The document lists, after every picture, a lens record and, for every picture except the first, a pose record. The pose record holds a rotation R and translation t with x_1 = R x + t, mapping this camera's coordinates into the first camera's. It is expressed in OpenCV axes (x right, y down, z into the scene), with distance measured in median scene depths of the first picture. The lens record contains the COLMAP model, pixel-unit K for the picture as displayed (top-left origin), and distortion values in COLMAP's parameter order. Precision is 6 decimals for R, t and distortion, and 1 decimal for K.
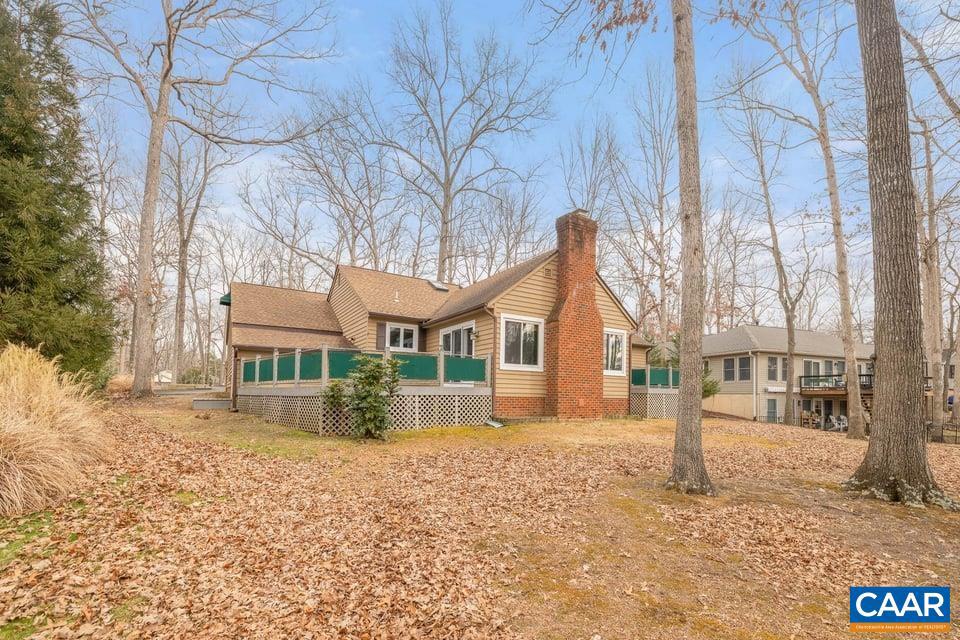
lens RADIAL K [[401.4, 0, 481.9], [0, 401.4, 311.8], [0, 0, 1]] dist [-0.001057, -0.000081]
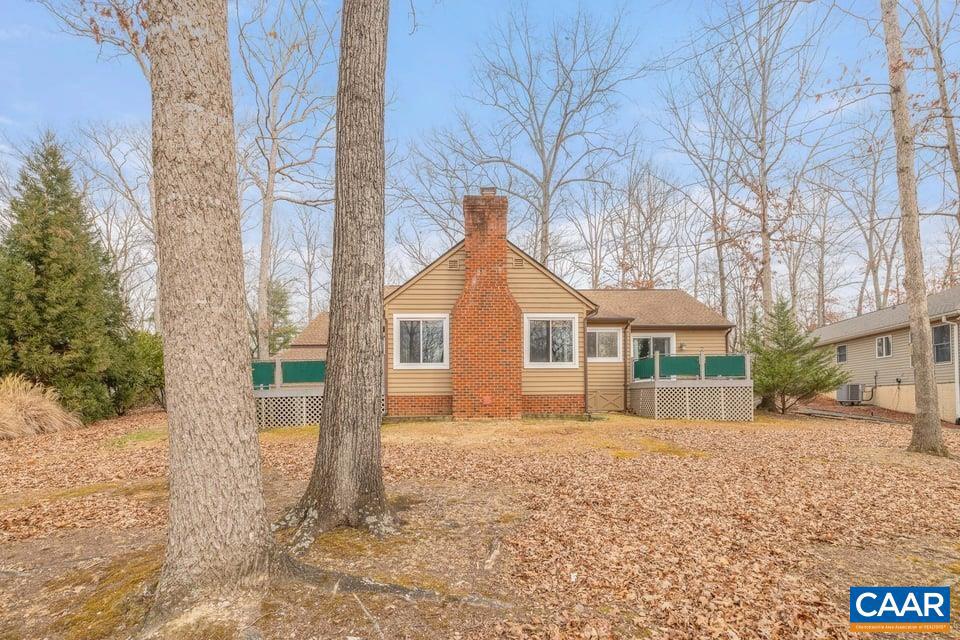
lens RADIAL K [[398.9, 0, 480.0], [0, 398.9, 320.0], [0, 0, 1]] dist [0.002150, 0.000545]
pose [[0.873160, -0.117156, -0.473144, 0.663739], [0.119948, 0.992480, -0.024393, 0.064545], [0.472444, -0.035453, 0.880647, 0.201046]]
